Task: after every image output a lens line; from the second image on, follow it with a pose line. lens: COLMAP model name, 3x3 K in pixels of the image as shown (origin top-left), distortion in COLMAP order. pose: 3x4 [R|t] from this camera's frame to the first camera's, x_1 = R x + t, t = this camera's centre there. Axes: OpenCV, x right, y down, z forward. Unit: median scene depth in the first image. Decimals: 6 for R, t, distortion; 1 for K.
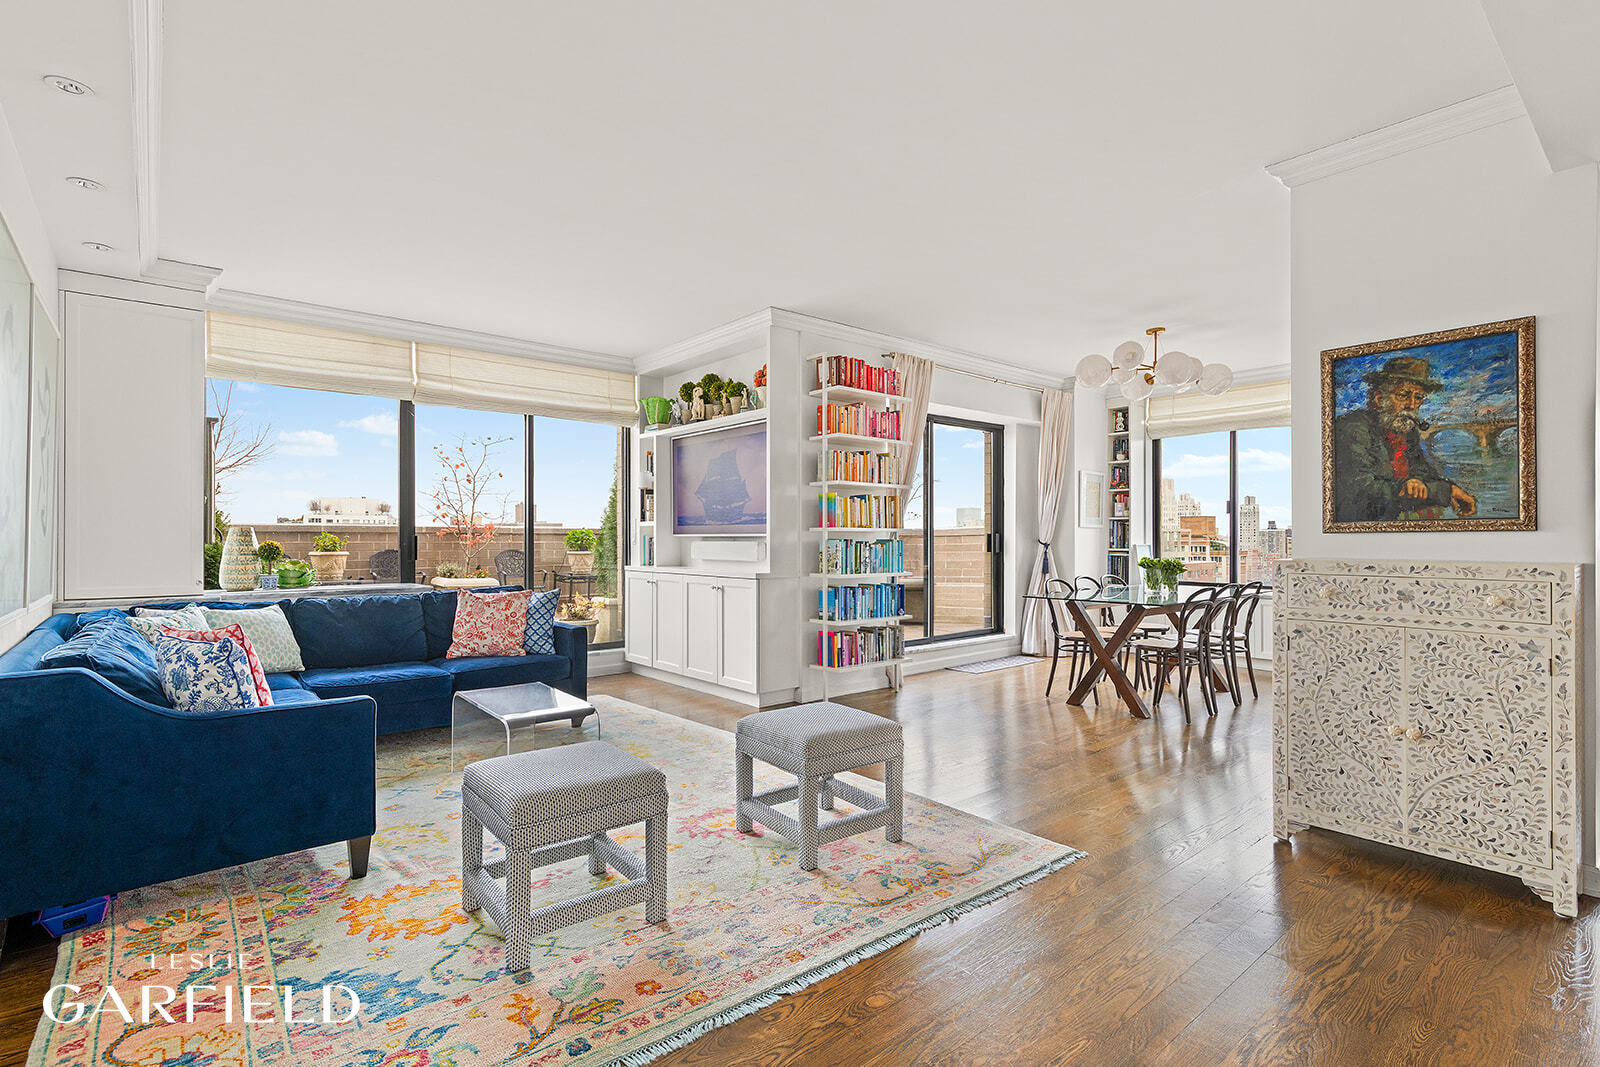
lens RADIAL K [[773.4, 0, 795.5], [0, 773.4, 537.6], [0, 0, 1]] dist [0.000984, -0.003422]
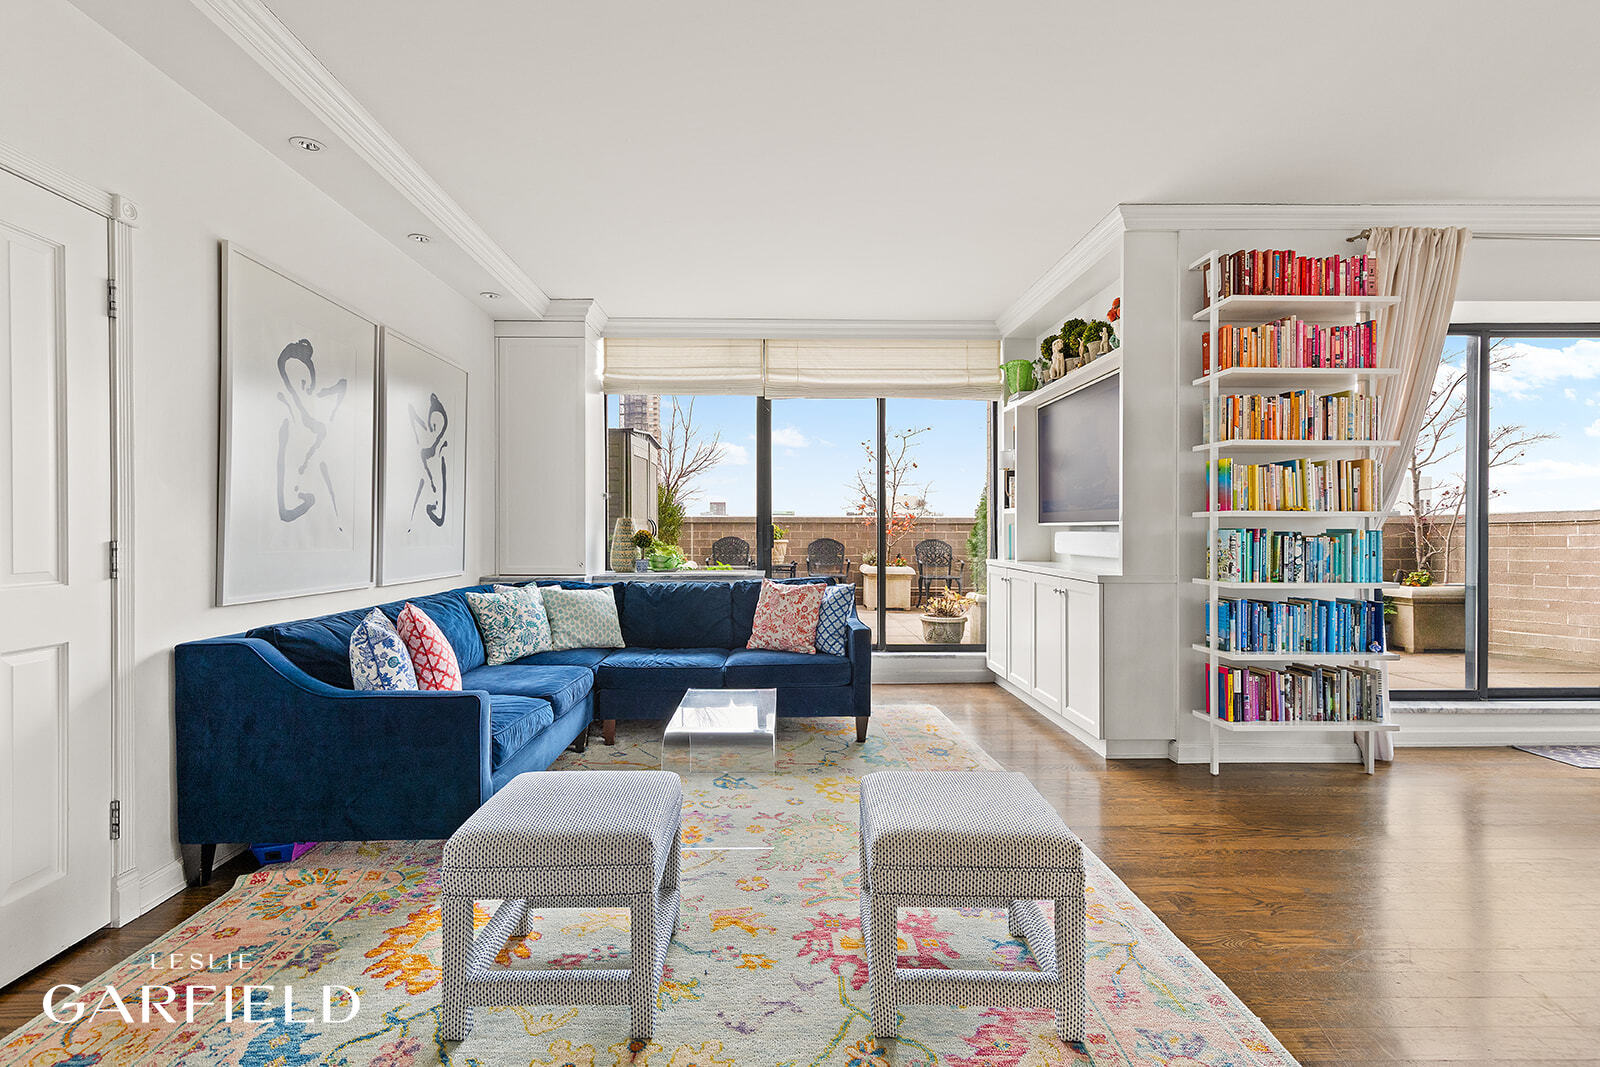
lens RADIAL K [[714.2, 0, 795.0], [0, 714.2, 533.9], [0, 0, 1]] dist [0.003449, -0.001318]
pose [[0.771981, 0.004792, -0.635628, 0.150974], [0.000286, 0.999969, 0.007887, 0.001536], [0.635646, -0.006271, 0.771955, 0.282467]]
